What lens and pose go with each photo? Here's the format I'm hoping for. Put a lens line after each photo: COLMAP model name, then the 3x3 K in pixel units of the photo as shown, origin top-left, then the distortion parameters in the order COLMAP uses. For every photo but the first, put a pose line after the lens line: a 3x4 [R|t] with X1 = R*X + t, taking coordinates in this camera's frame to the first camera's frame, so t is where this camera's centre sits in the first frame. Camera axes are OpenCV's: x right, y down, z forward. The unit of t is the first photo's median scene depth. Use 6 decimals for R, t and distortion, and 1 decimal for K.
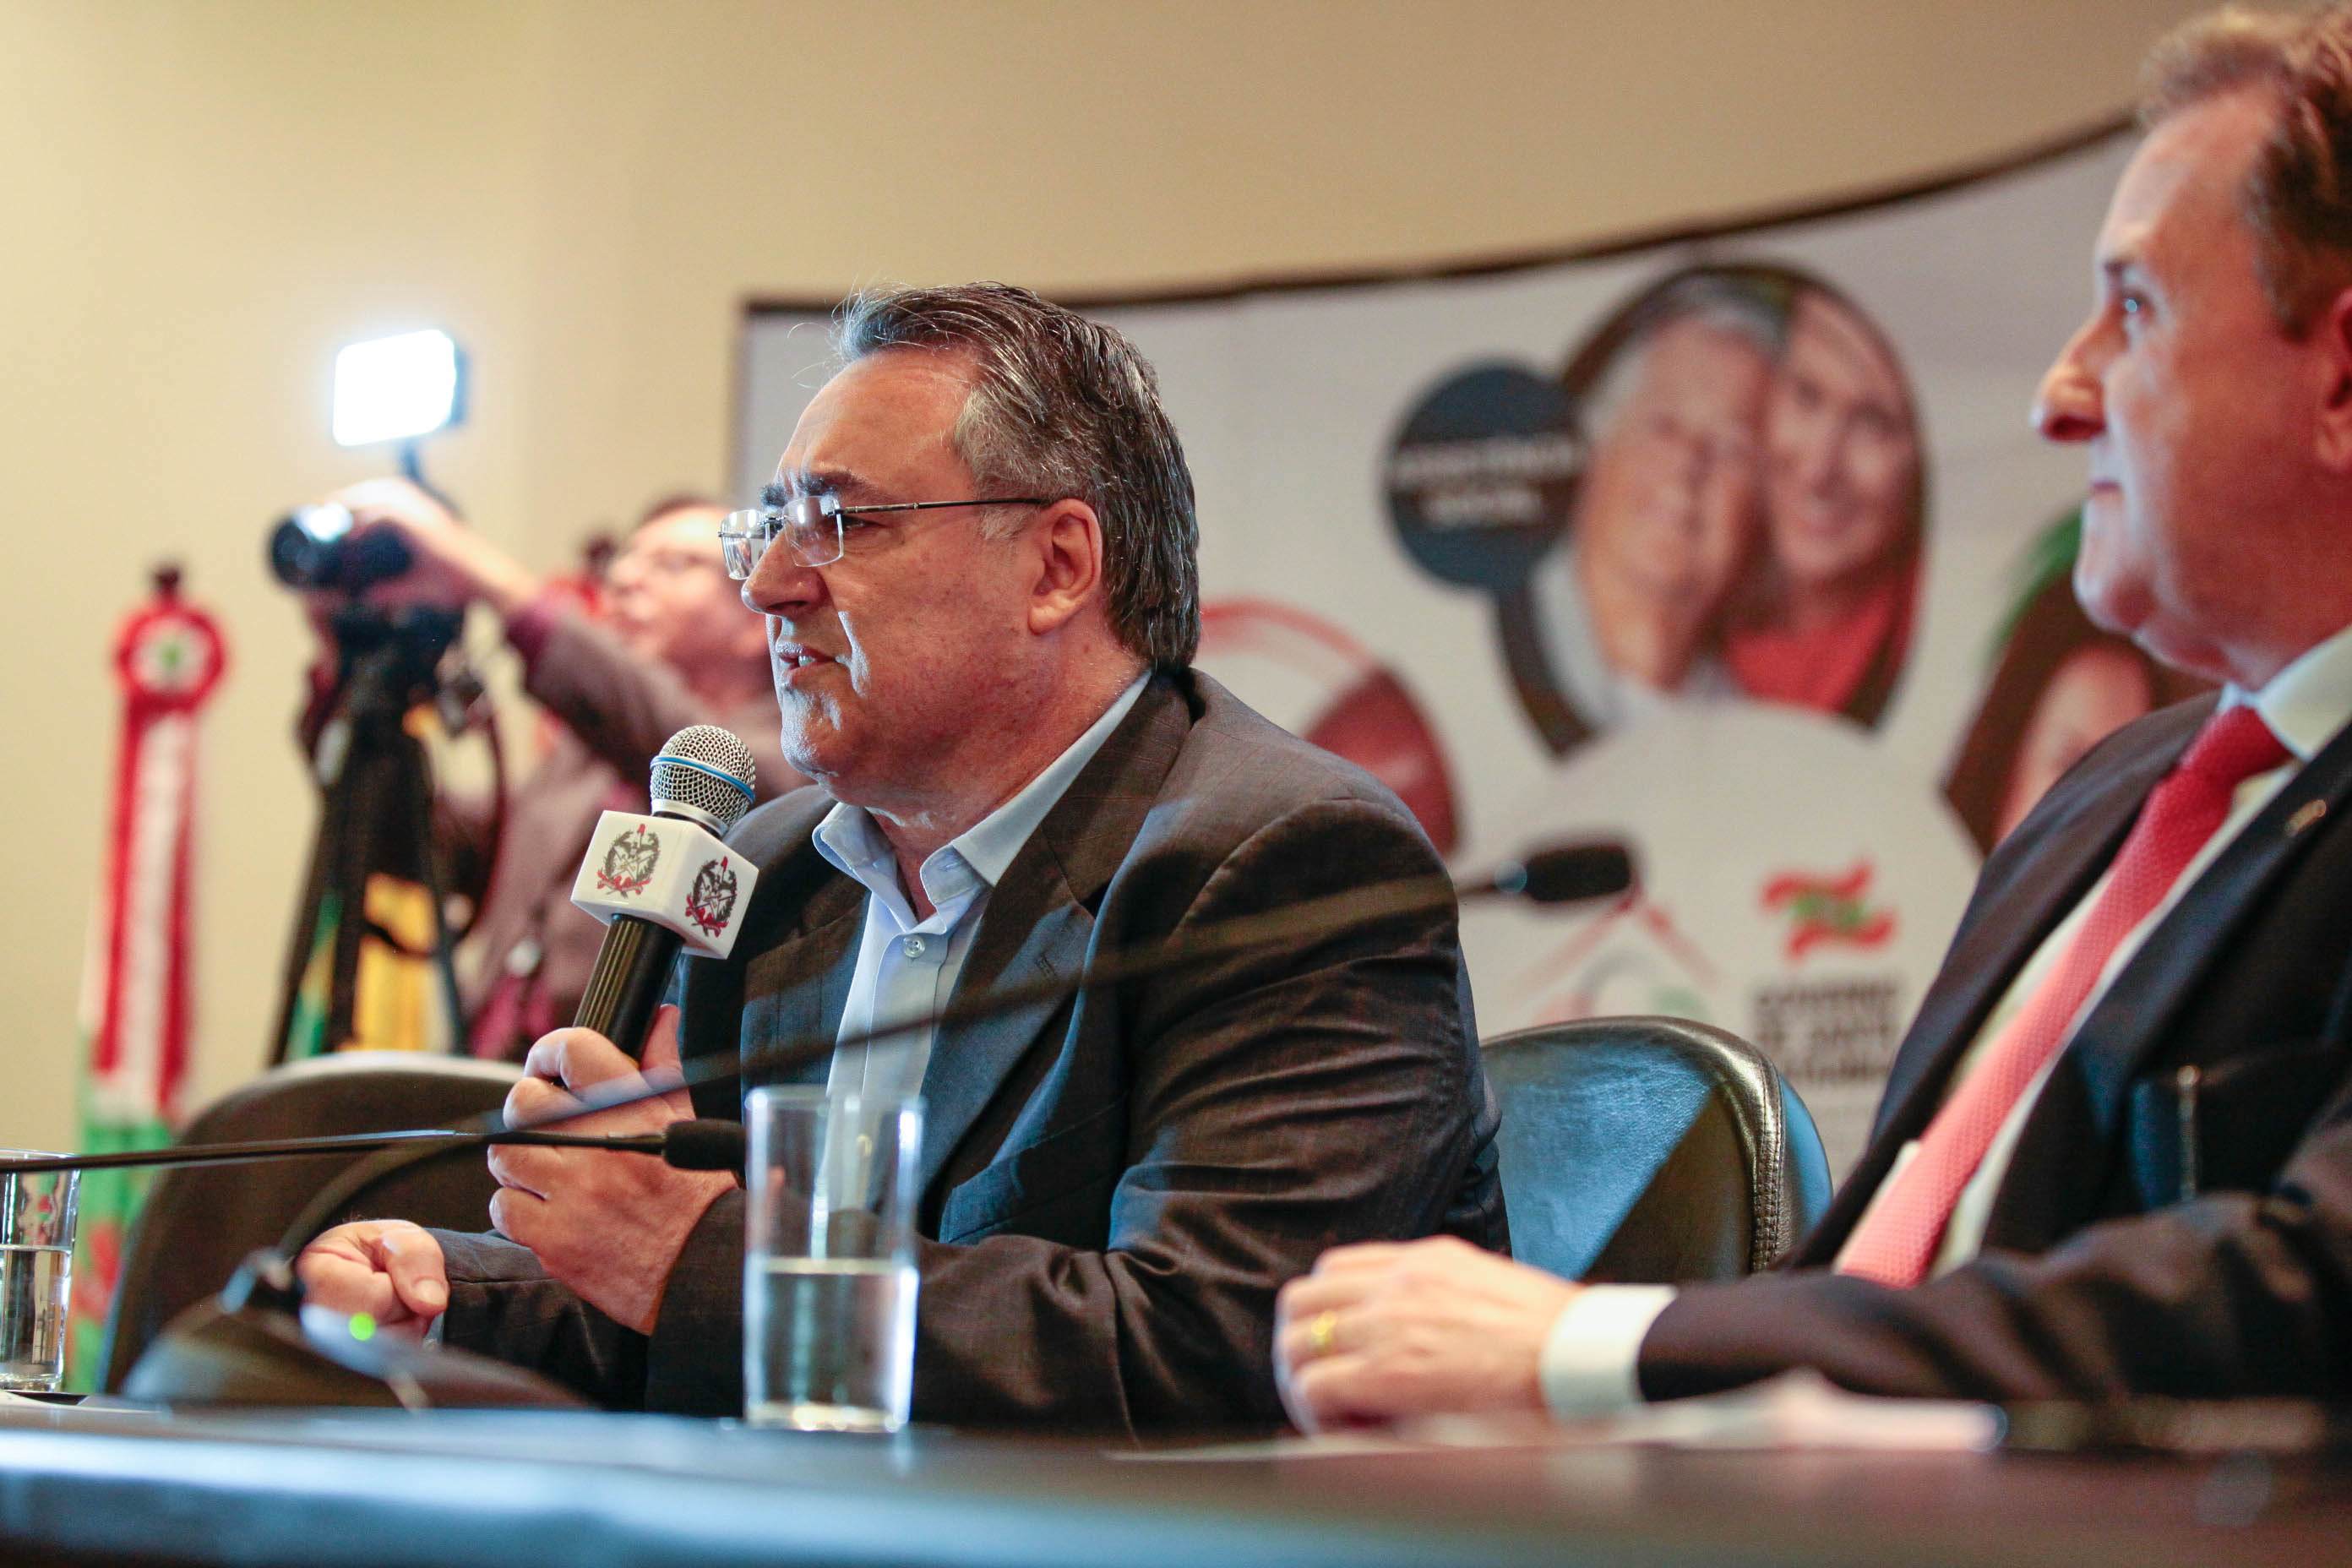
lens RADIAL K [[4597.9, 0, 1176.0], [0, 4597.9, 784.0], [0, 0, 1]] dist [0.000409, -0.010373]
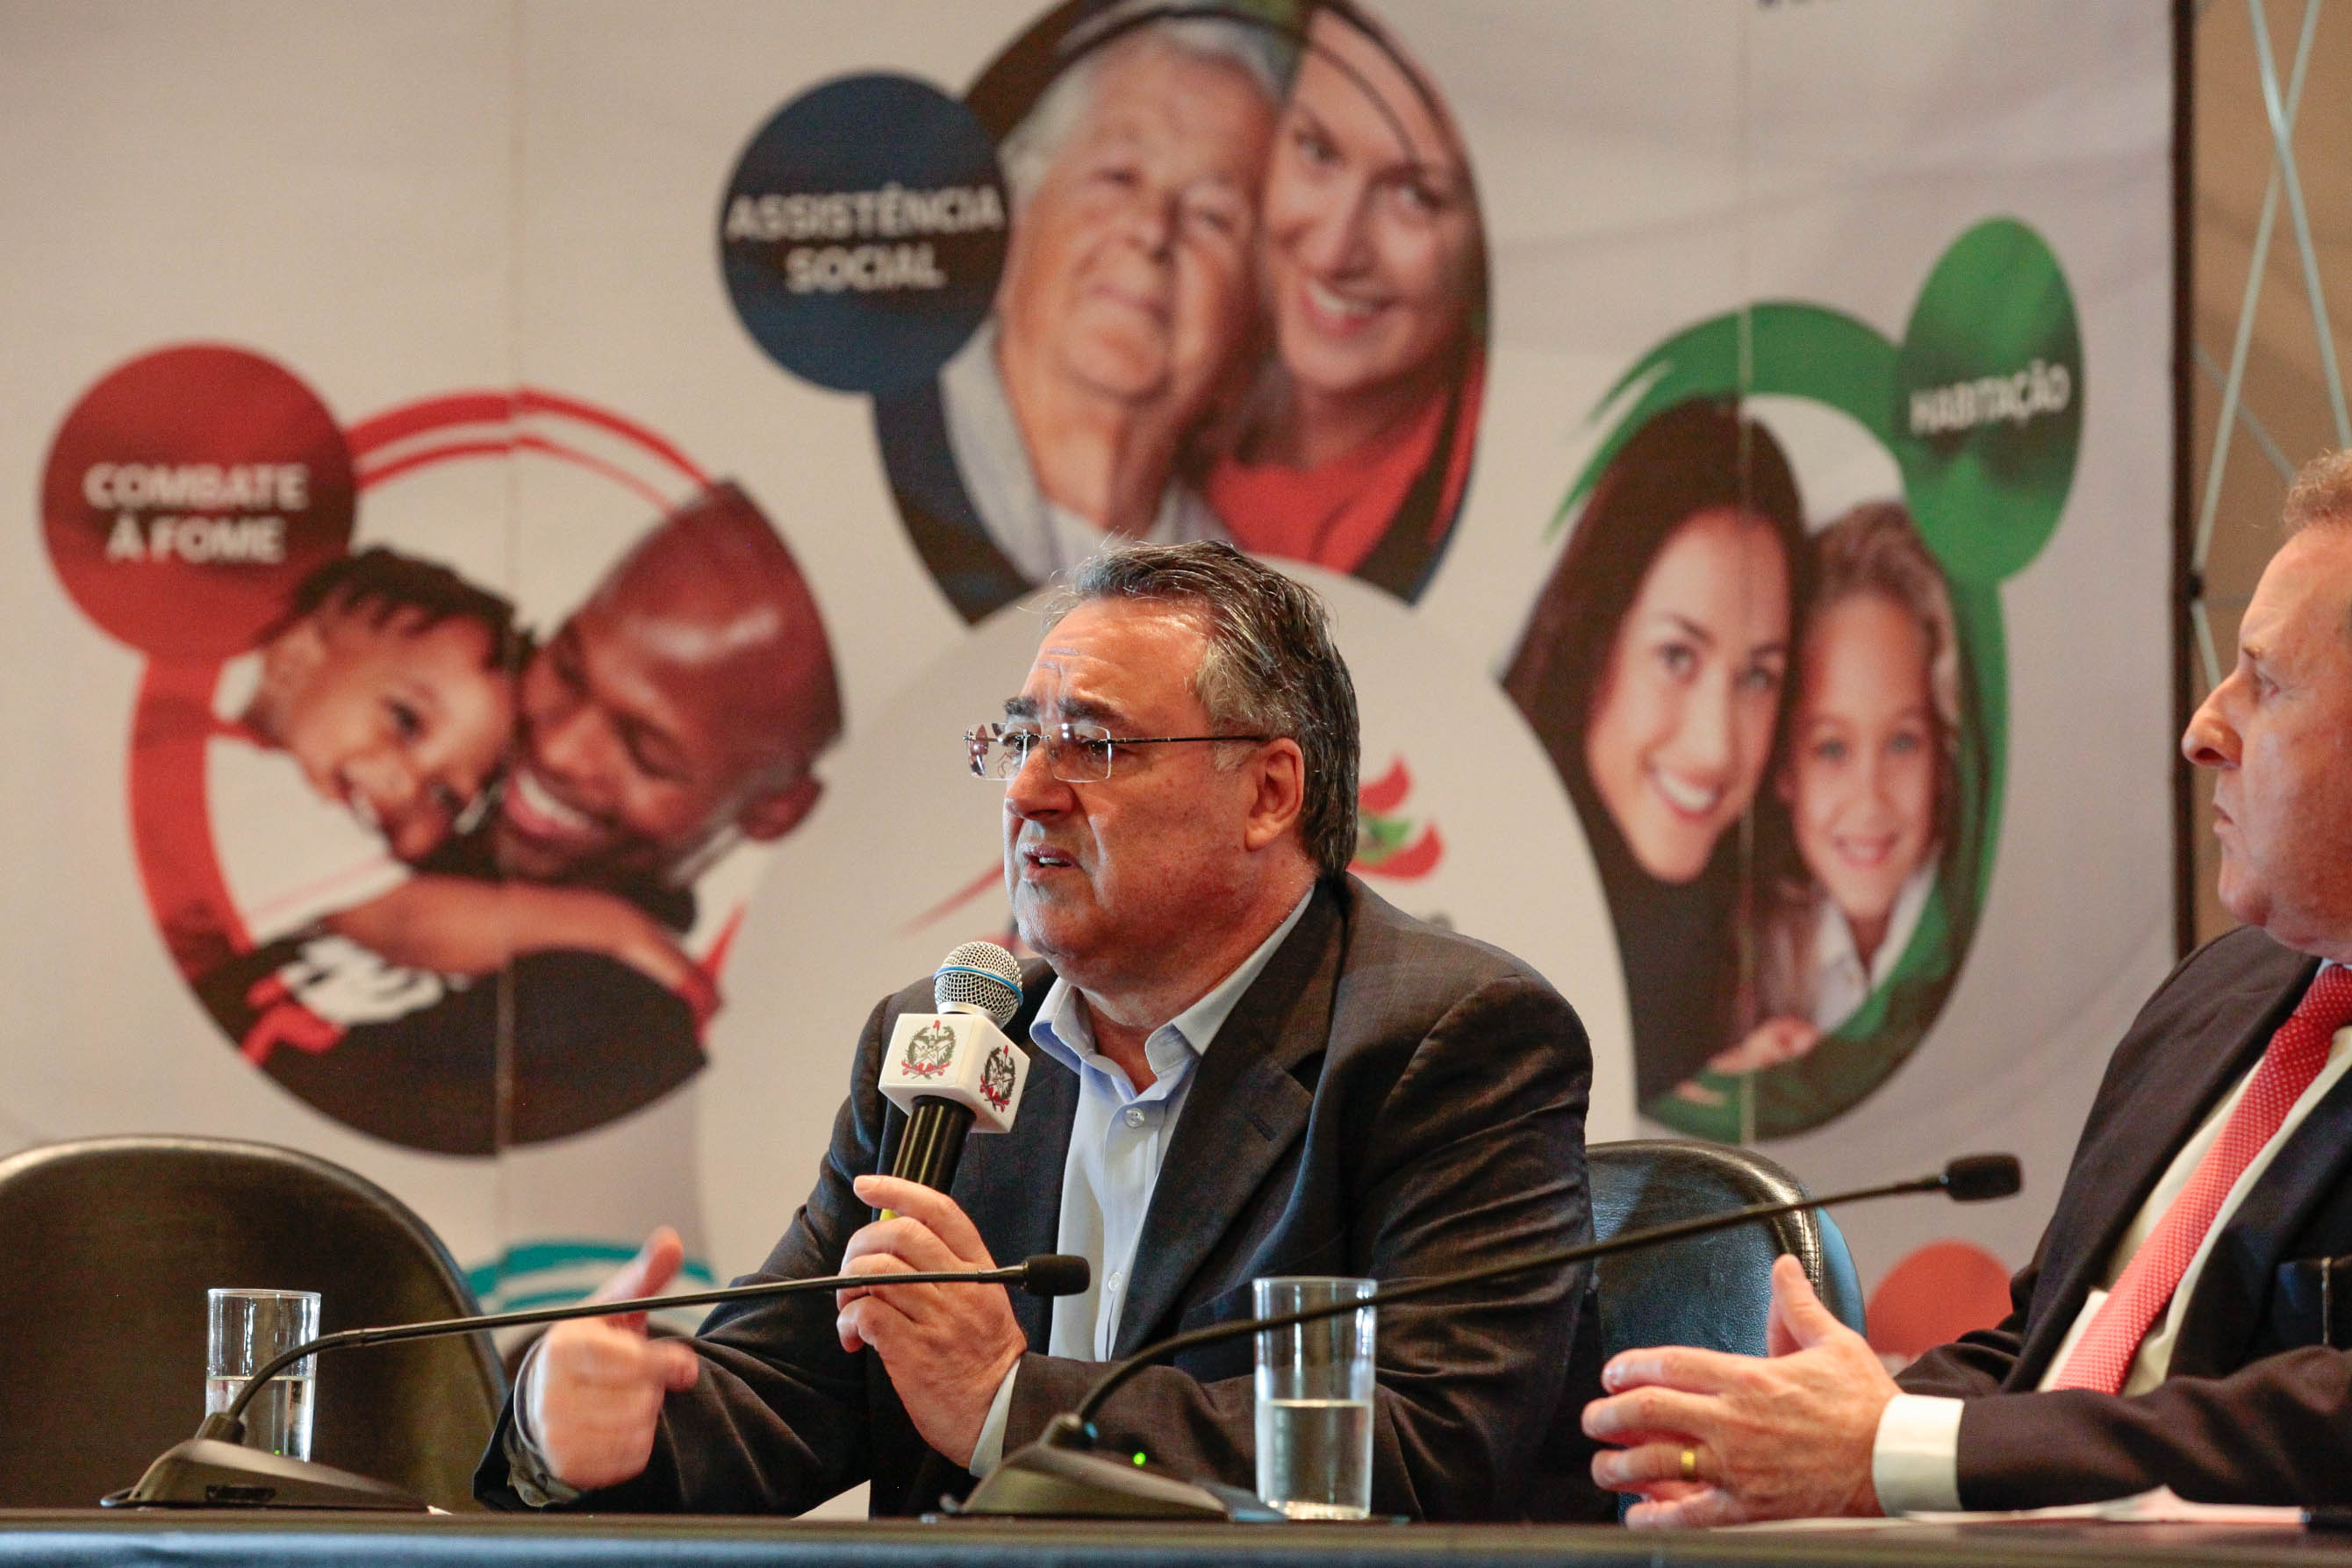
lens RADIAL K [[9649.8, 0, 1176.0], [0, 9649.8, 784.0], [0, 0, 1]] dist [1.859506, -76.472613]
pose [[0.976668, -0.014106, 0.214292, -0.568145], [0.000246, 0.997913, 0.064566, -0.204710], [-0.214755, -0.063006, 0.974633, -1.391227]]
